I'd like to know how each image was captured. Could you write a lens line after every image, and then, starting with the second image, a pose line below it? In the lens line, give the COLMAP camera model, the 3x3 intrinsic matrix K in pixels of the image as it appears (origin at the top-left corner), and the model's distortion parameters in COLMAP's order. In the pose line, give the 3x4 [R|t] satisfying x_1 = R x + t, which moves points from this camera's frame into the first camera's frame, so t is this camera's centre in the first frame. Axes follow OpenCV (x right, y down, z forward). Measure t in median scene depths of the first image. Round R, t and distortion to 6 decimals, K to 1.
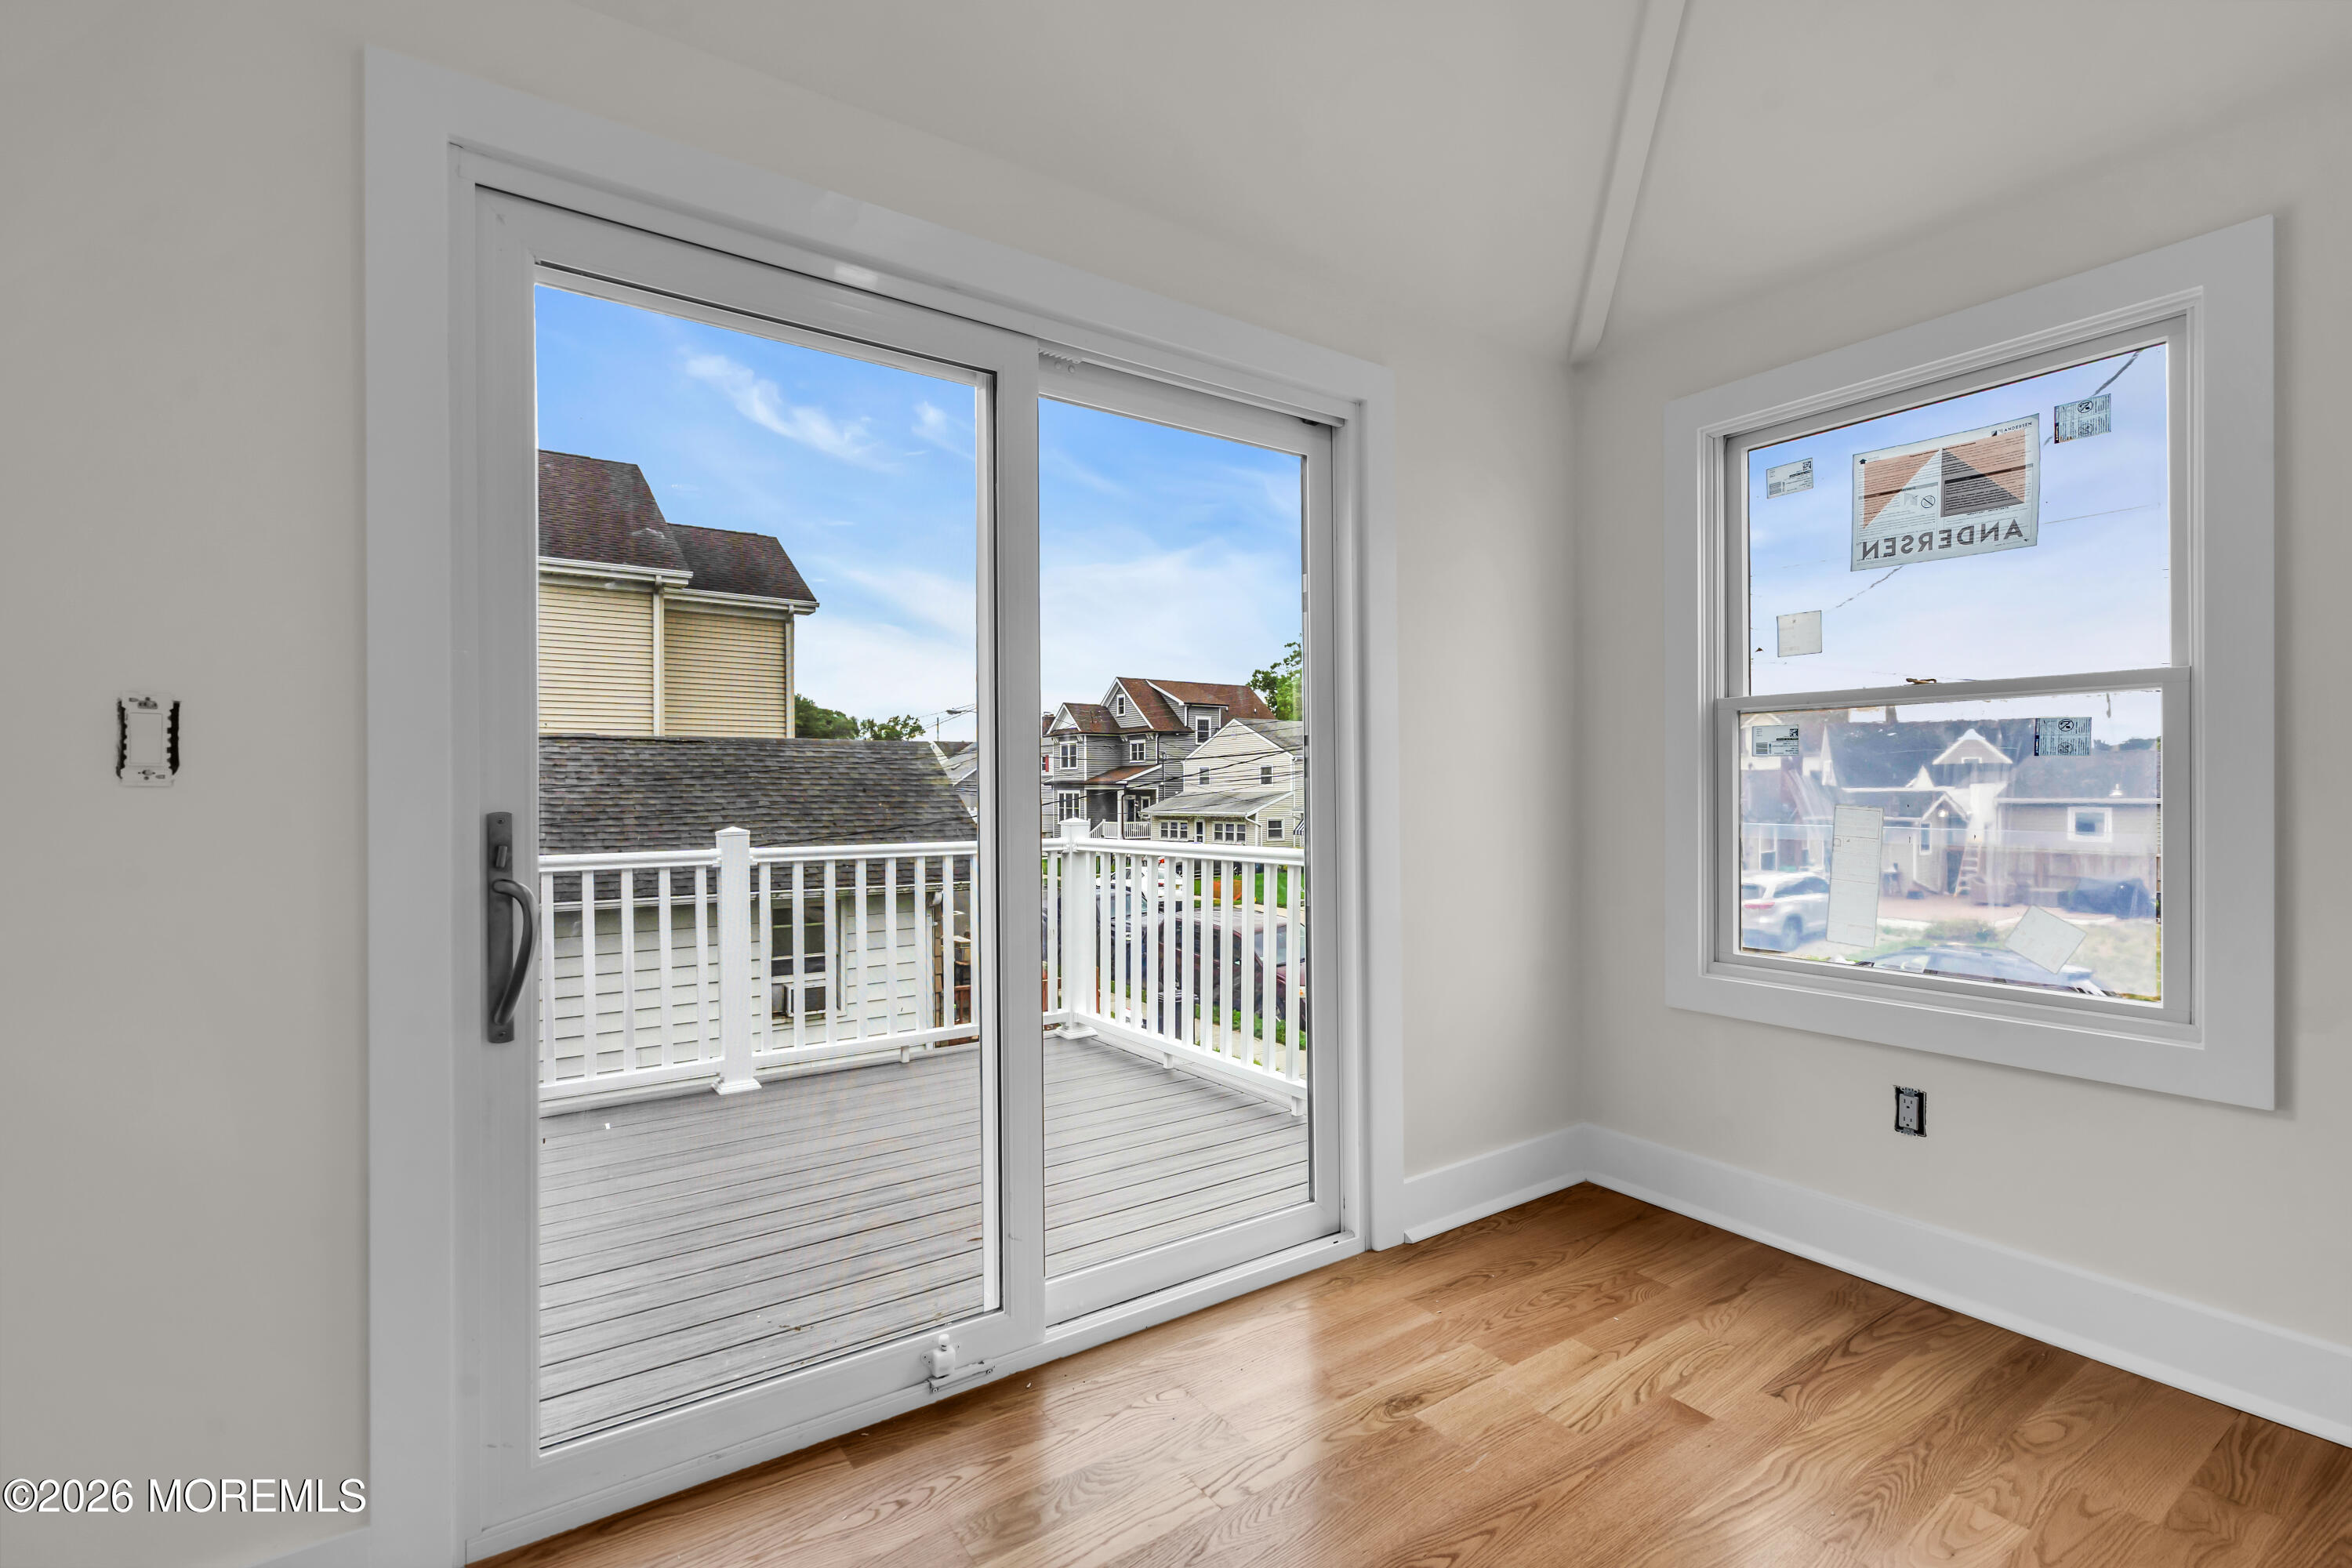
lens RADIAL K [[1066.7, 0, 1180.5], [0, 1066.7, 788.5], [0, 0, 1]] dist [-0.001095, 0.002084]
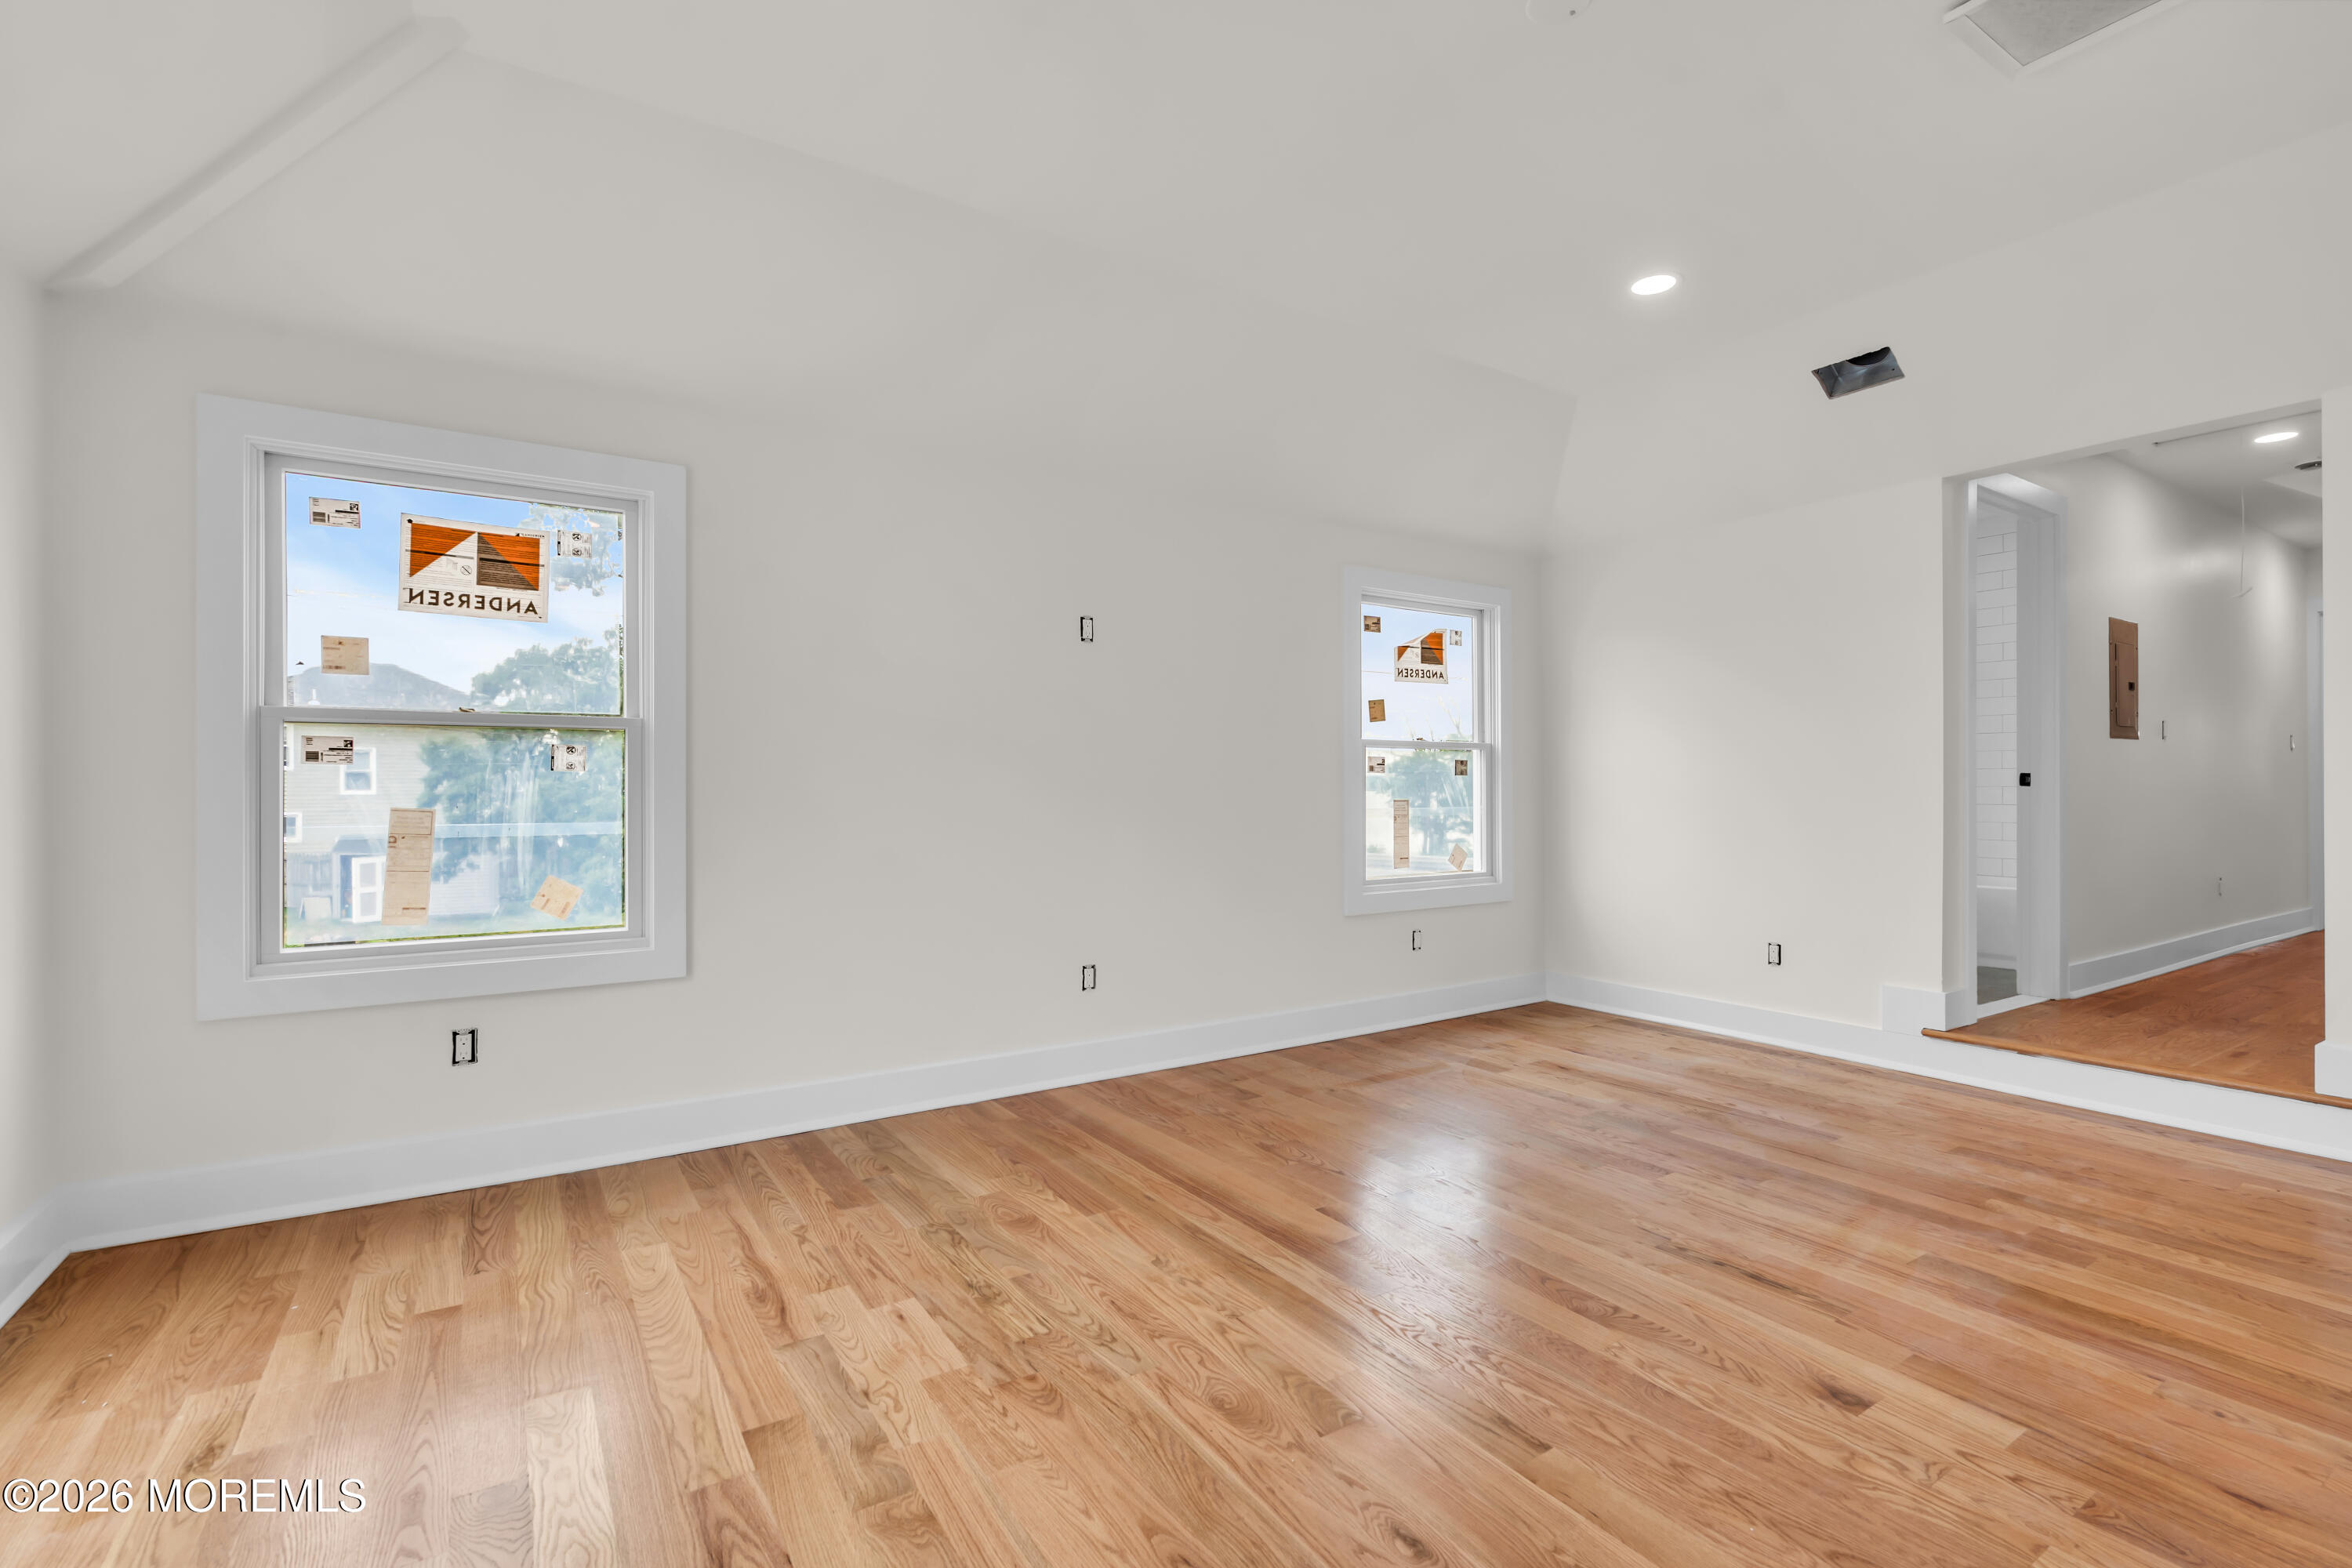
lens RADIAL K [[1066.7, 0, 1185.0], [0, 1066.7, 777.2], [0, 0, 1]] dist [-0.001095, 0.002084]
pose [[0.031256, 0.014510, 0.999406, -0.506241], [0.003306, 0.999888, -0.014621, 0.001917], [-0.999506, 0.003761, 0.031205, 0.088166]]
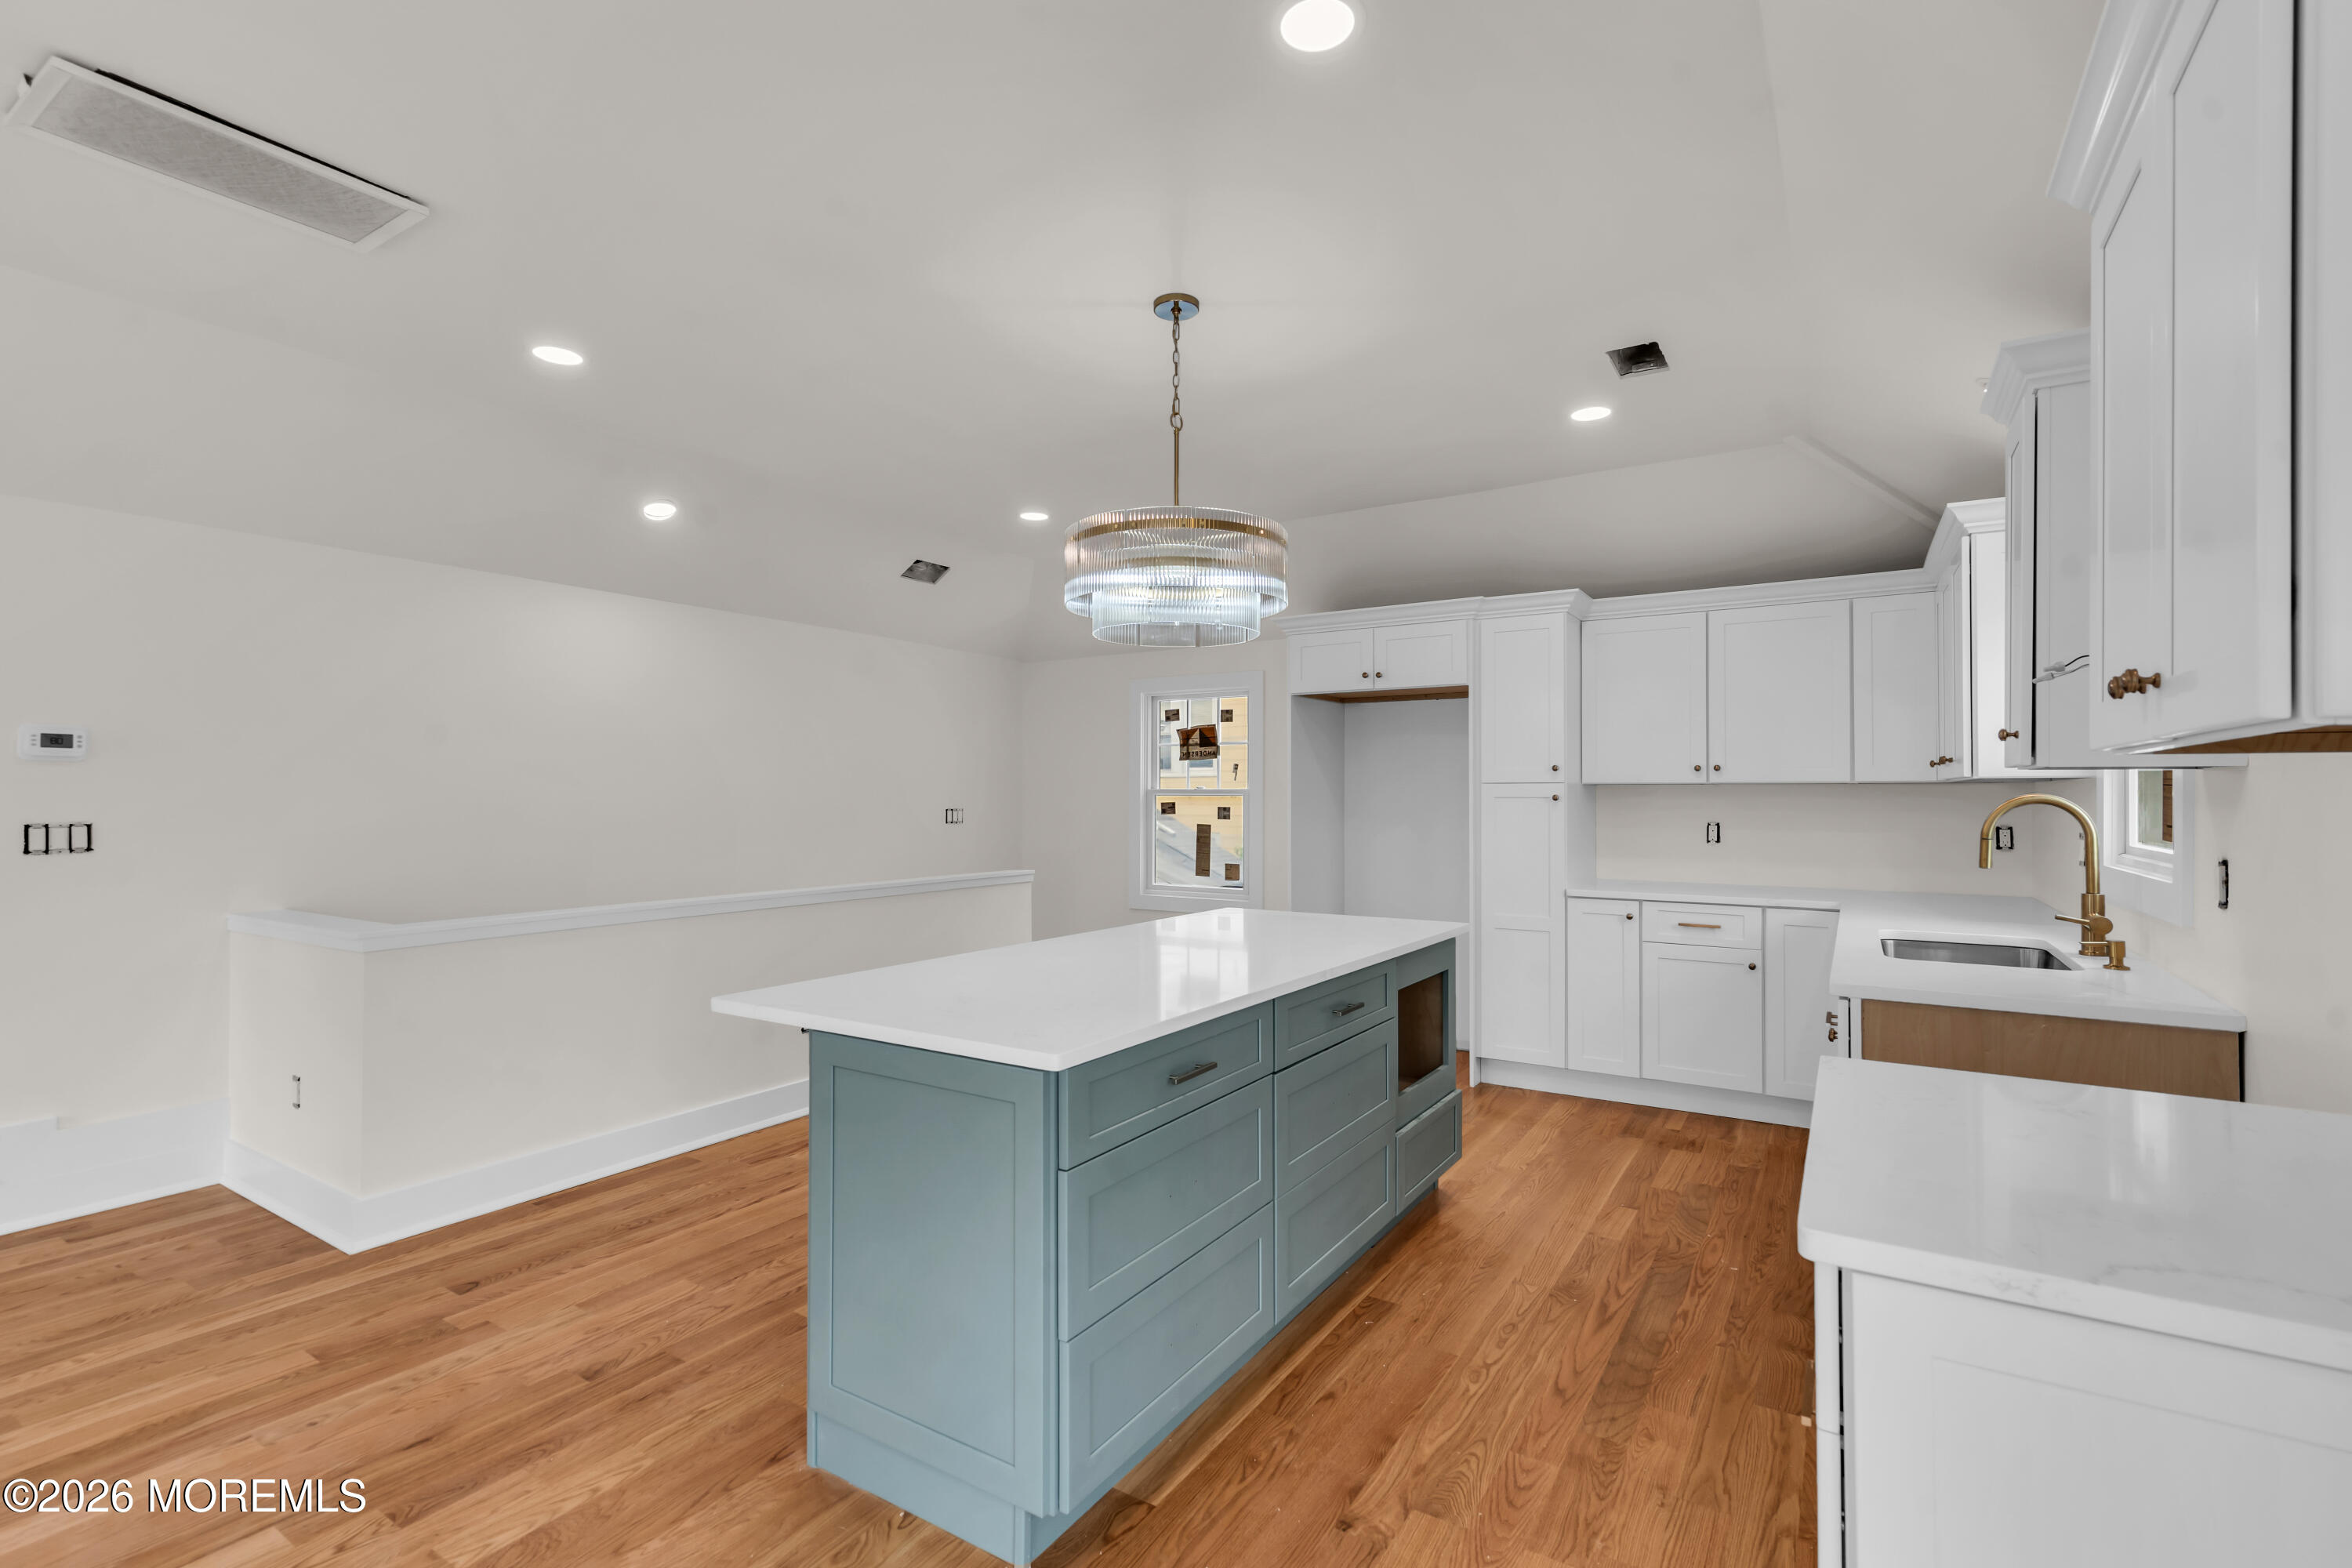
lens RADIAL K [[1066.7, 0, 1178.3], [0, 1066.7, 782.8], [0, 0, 1]] dist [-0.001095, 0.002084]
pose [[-0.925587, 0.000414, -0.378534, -0.084457], [0.004427, 0.999943, -0.009733, -0.093463], [0.378508, -0.010684, -0.925536, 0.506575]]
